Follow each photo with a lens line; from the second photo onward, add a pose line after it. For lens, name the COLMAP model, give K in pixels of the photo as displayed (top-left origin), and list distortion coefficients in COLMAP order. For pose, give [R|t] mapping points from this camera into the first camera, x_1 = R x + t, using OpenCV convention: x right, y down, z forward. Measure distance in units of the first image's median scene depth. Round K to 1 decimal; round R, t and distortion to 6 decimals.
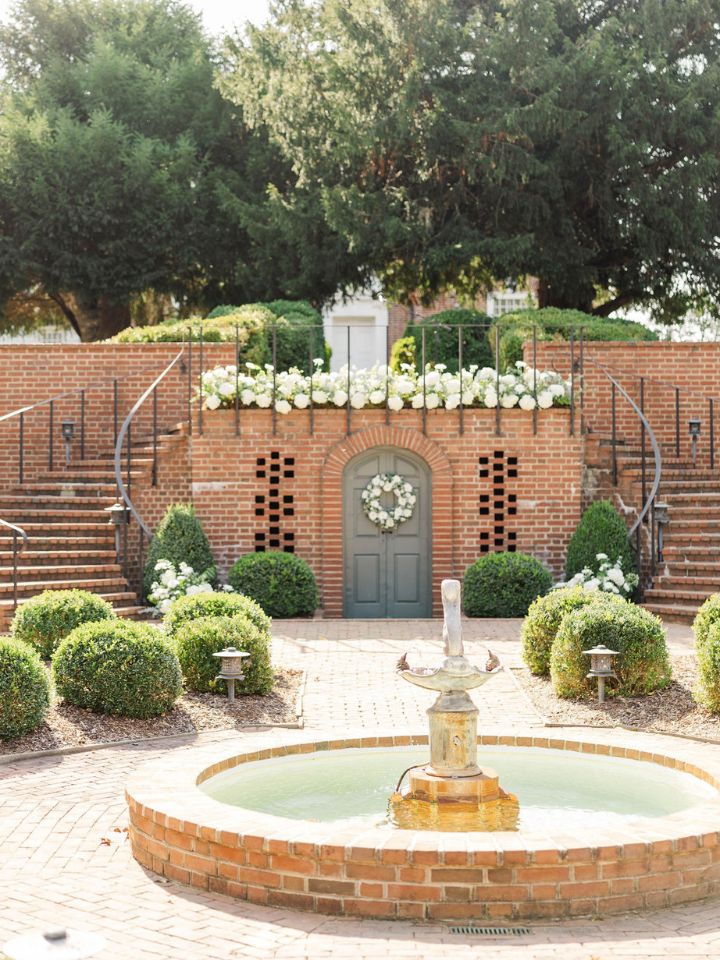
lens RADIAL K [[1569.7, 0, 361.3], [0, 1569.7, 404.3], [0, 0, 1]] dist [-0.036507, -0.070580]
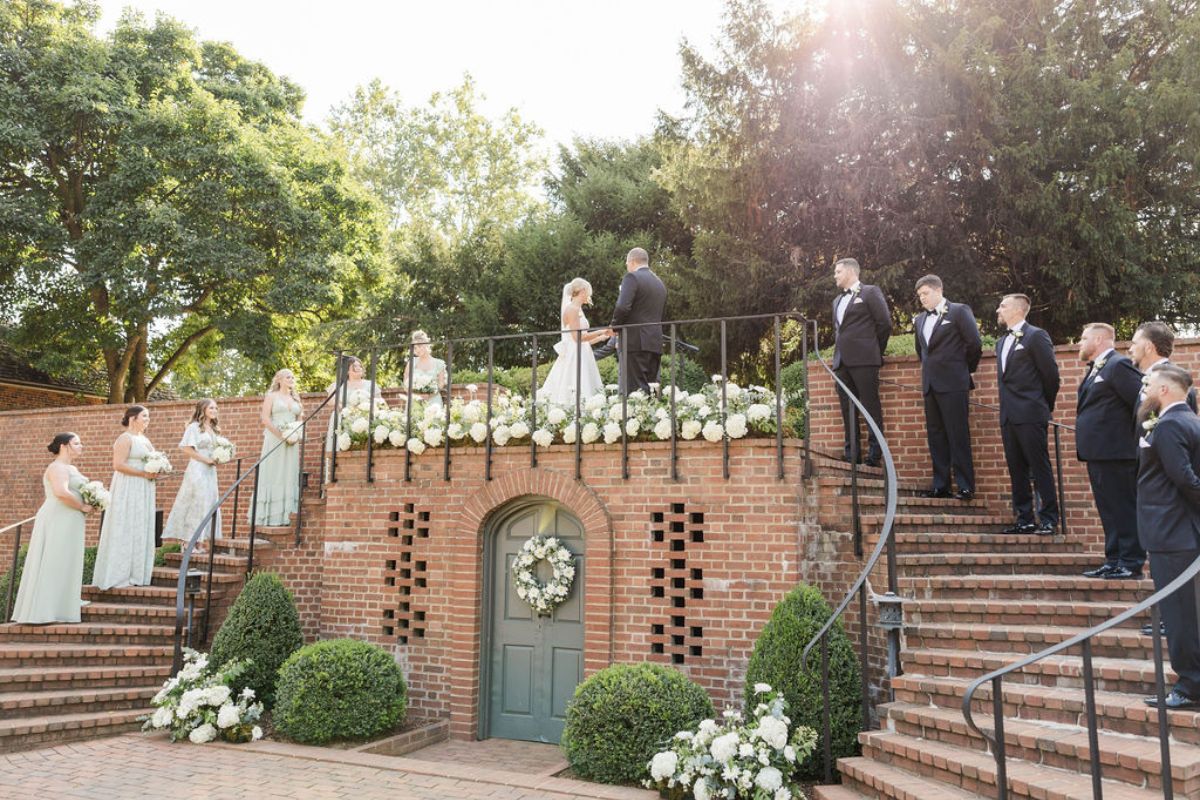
lens RADIAL K [[952.0, 0, 622.7], [0, 952.0, 364.7], [0, 0, 1]] dist [0.000787, 0.011854]
pose [[0.914597, -0.055652, -0.400518, 0.235743], [0.006794, 0.992459, -0.122388, 0.020454], [0.404308, 0.109215, 0.908079, 0.606275]]
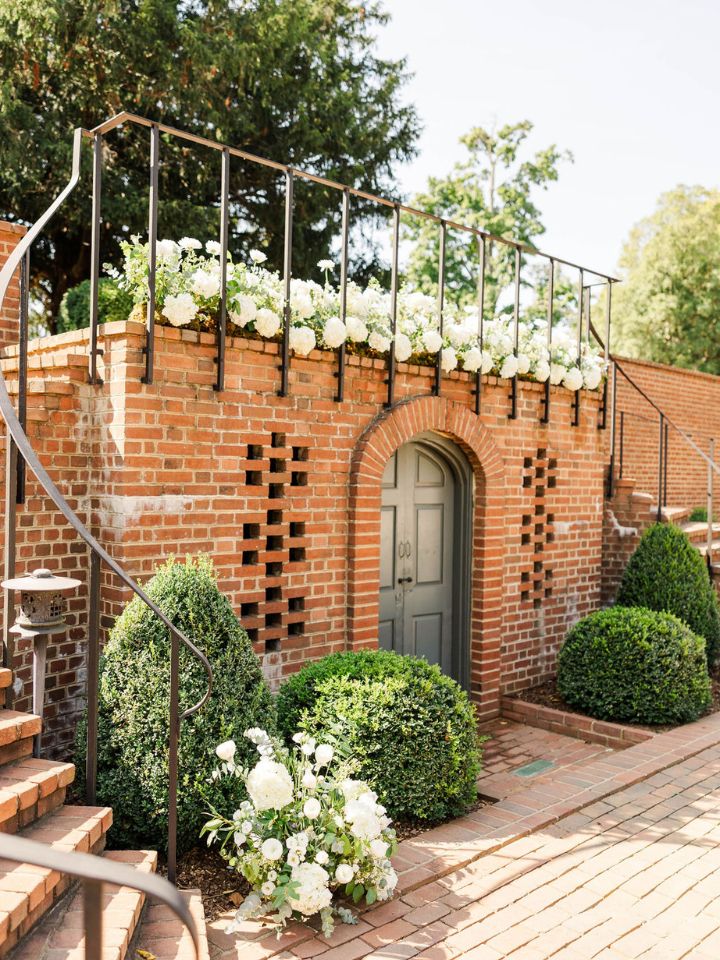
lens RADIAL K [[868.4, 0, 360.0], [0, 868.4, 480.0], [0, 0, 1]] dist [-0.004228, -0.001773]
pose [[0.713492, 0.012915, 0.700544, -0.225015], [-0.053713, 0.997896, 0.036309, 0.033863], [-0.698601, -0.063534, 0.712685, 0.791570]]
